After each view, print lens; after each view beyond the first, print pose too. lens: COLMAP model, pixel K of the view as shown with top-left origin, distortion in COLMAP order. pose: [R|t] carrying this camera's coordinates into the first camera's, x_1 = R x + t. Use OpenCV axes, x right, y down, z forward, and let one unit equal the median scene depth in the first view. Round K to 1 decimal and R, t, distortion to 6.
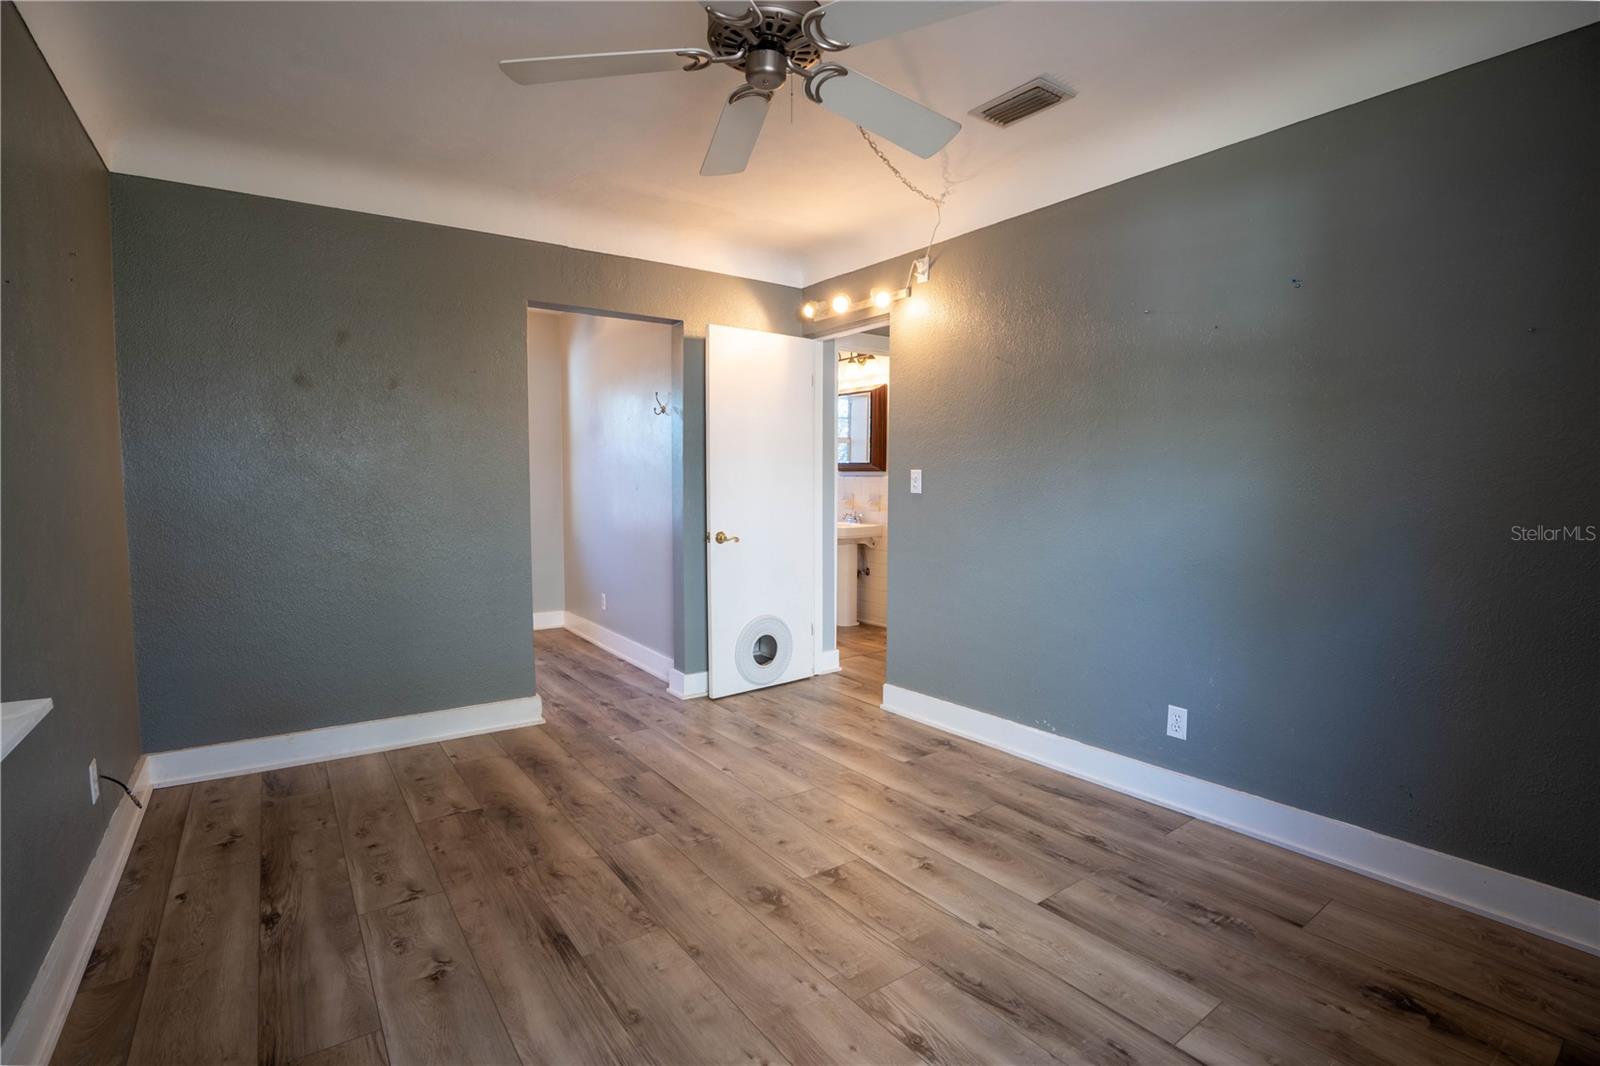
lens RADIAL K [[754.6, 0, 800.0], [0, 754.6, 533.0], [0, 0, 1]] dist [-0.049101, 0.000220]
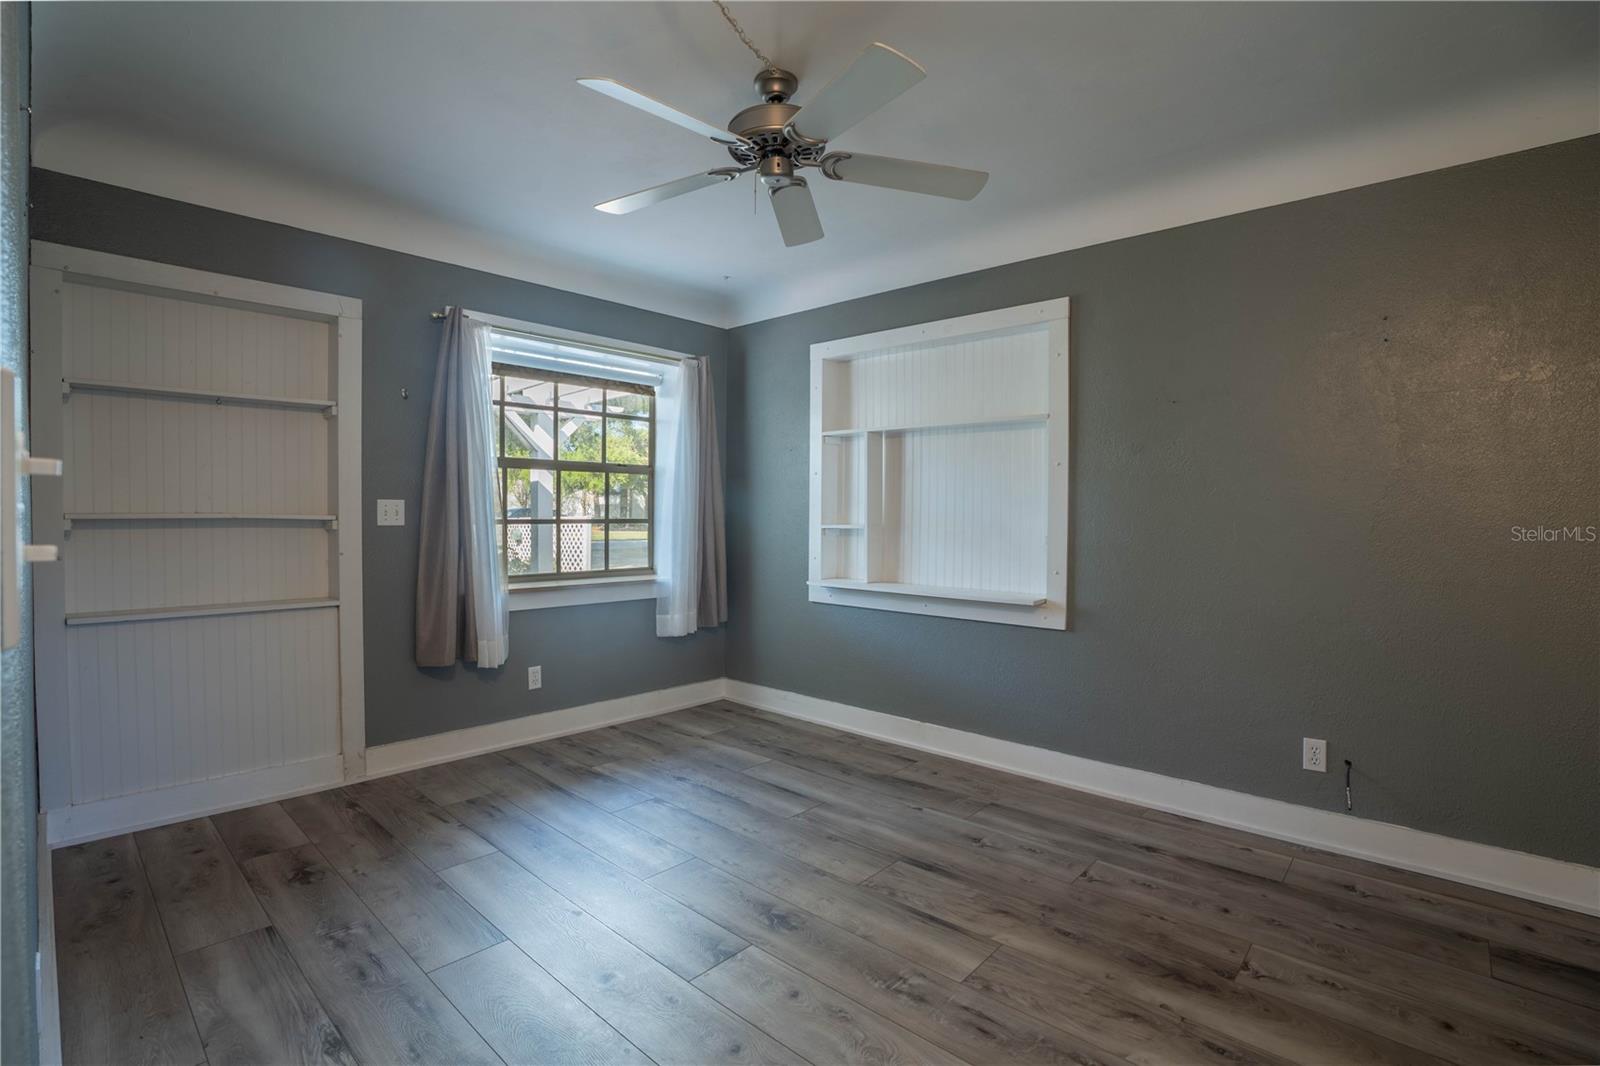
lens RADIAL K [[754.6, 0, 800.0], [0, 754.6, 533.0], [0, 0, 1]] dist [-0.049101, 0.000220]
pose [[-0.979476, -0.003835, -0.201523, 0.136850], [-0.023744, 0.995052, 0.096472, -0.130261], [0.200156, 0.099277, -0.974721, 1.912253]]
